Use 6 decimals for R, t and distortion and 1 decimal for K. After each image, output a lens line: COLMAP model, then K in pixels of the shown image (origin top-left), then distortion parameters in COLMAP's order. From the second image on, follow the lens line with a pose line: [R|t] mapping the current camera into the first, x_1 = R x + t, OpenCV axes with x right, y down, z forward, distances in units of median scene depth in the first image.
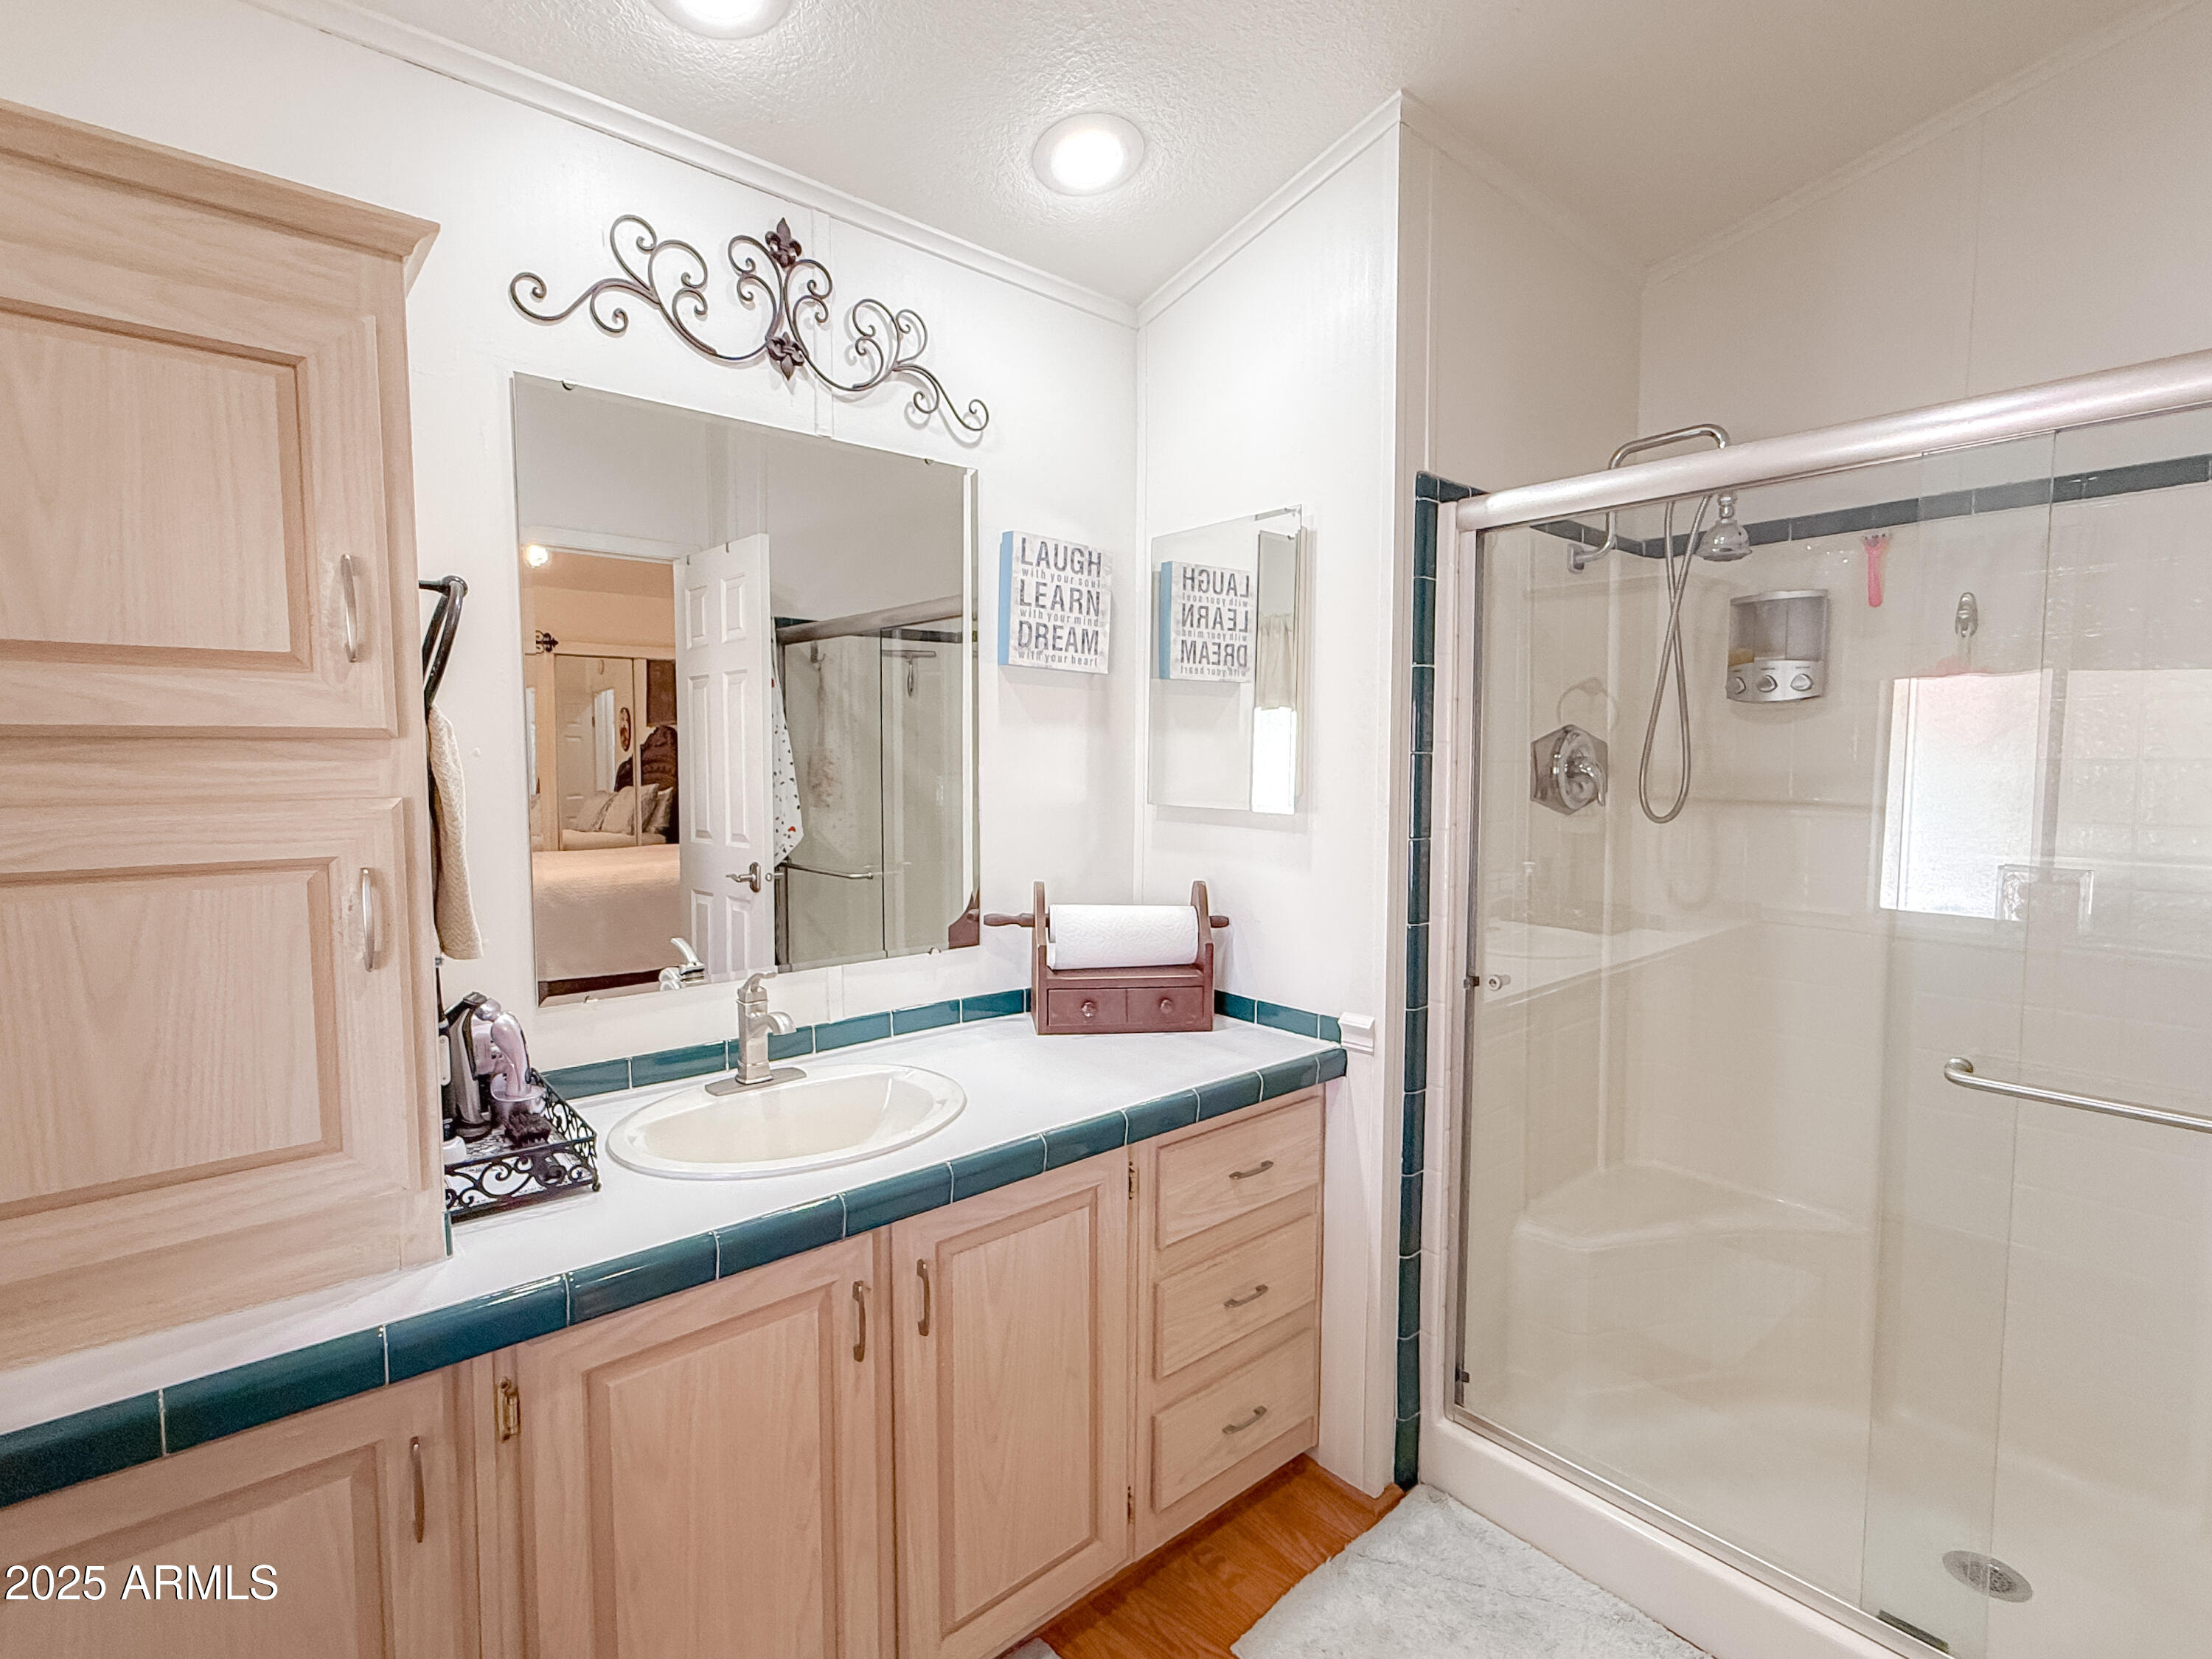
lens RADIAL K [[1045.3, 0, 1094.7], [0, 1045.3, 829.9], [0, 0, 1]] dist [-0.000066, 0.000192]
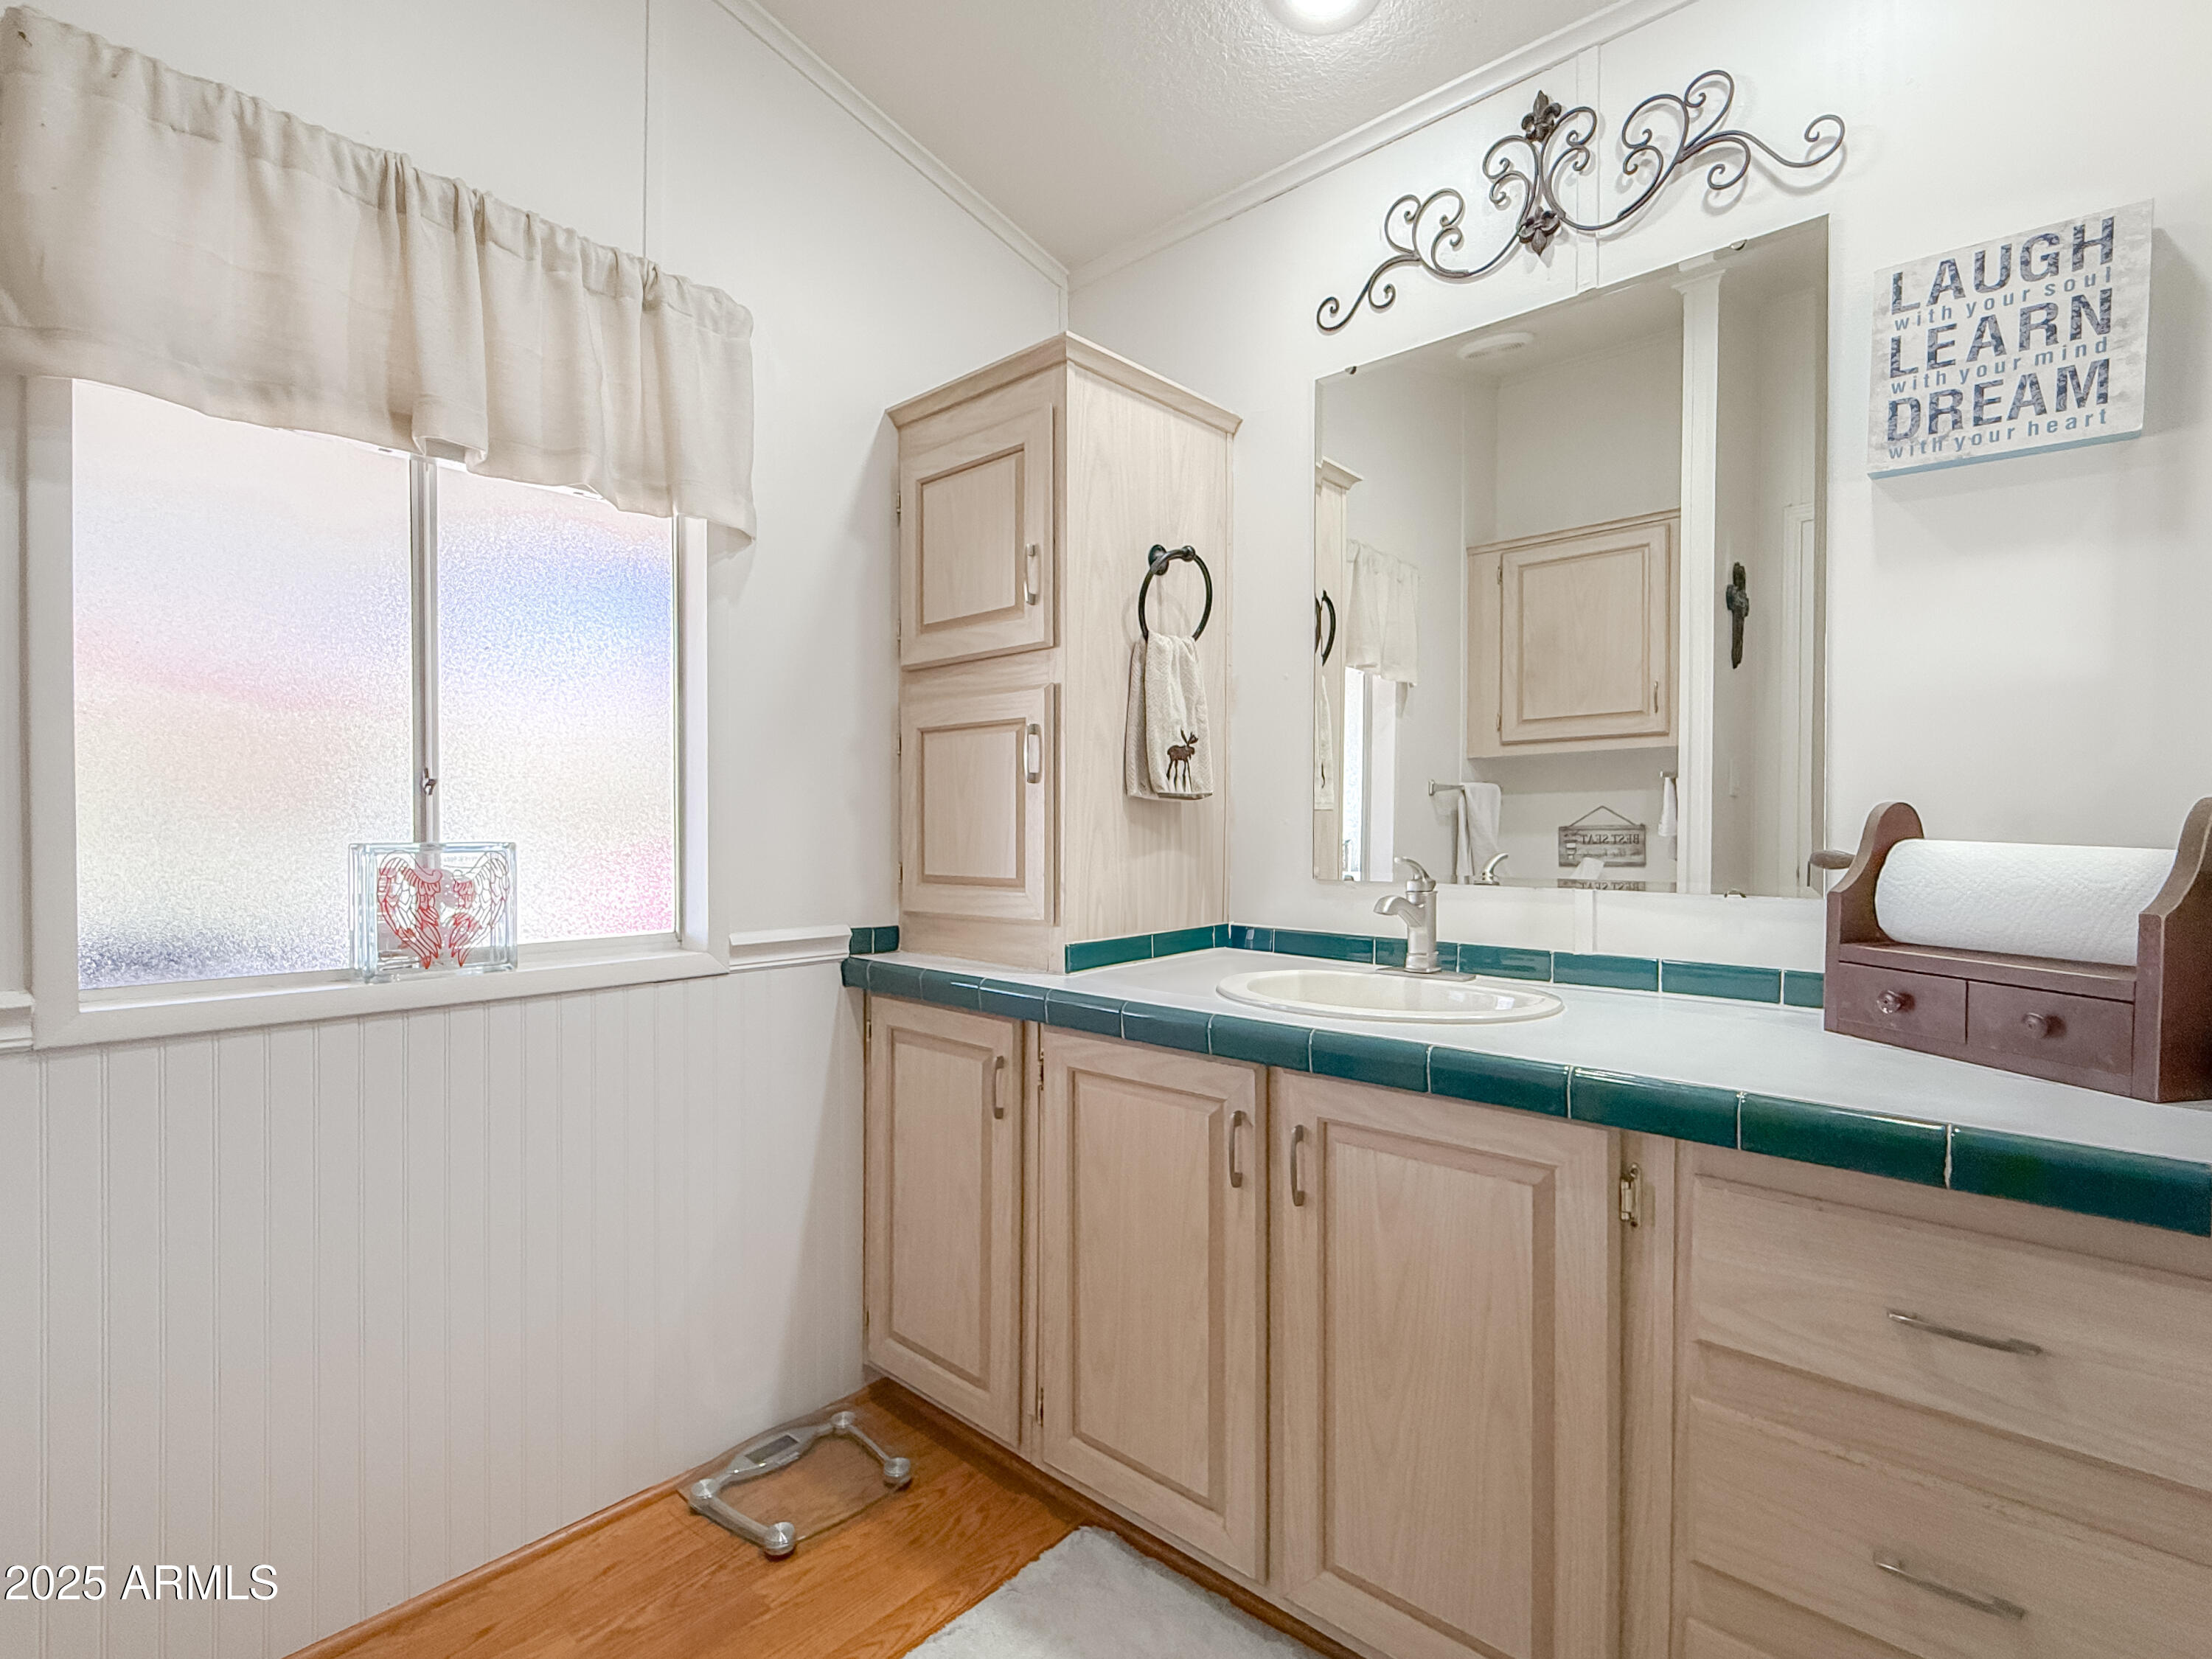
lens RADIAL K [[1045.3, 0, 1095.8], [0, 1045.3, 829.1], [0, 0, 1]] dist [-0.000066, 0.000192]
pose [[0.125926, 0.004515, -0.992029, 0.514368], [-0.074265, 0.997227, -0.004888, 0.105128], [0.989256, 0.074289, 0.125912, 0.449187]]
